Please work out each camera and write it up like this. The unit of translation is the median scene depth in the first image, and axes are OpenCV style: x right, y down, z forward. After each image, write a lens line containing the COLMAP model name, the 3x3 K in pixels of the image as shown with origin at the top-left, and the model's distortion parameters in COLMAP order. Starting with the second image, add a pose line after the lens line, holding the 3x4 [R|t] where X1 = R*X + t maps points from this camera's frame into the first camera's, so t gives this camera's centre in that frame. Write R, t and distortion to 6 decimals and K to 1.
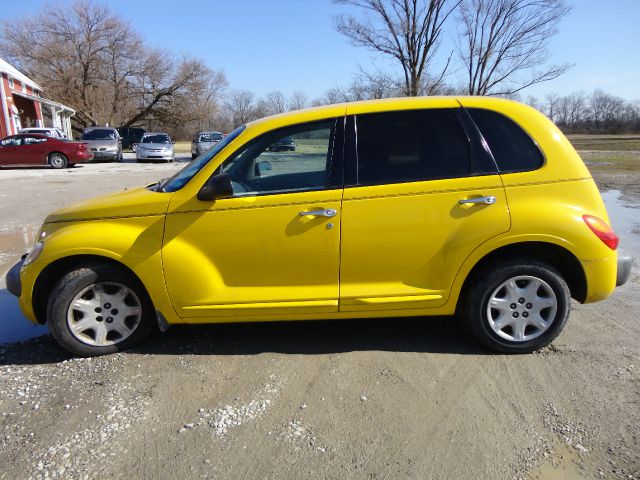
lens RADIAL K [[470.1, 0, 320.0], [0, 470.1, 240.0], [0, 0, 1]] dist [0.000228, 0.001169]
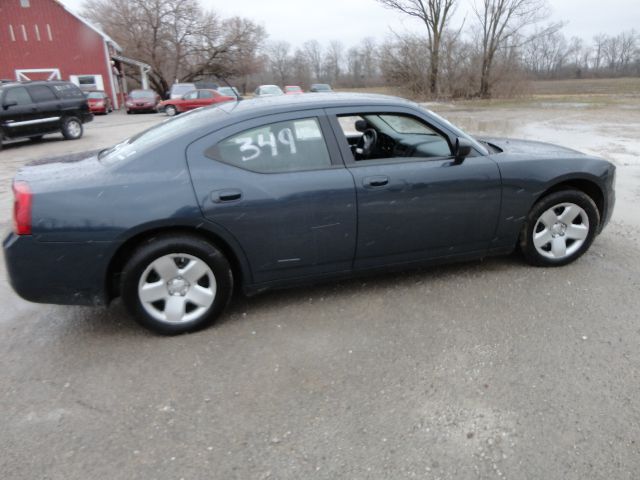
lens RADIAL K [[457.8, 0, 320.0], [0, 457.8, 240.0], [0, 0, 1]] dist [-0.001634, -0.002194]
pose [[0.996821, 0.003888, -0.079579, 0.003007], [0.004757, 0.994123, 0.108151, 0.041482], [0.079532, -0.108186, 0.990944, -0.213123]]
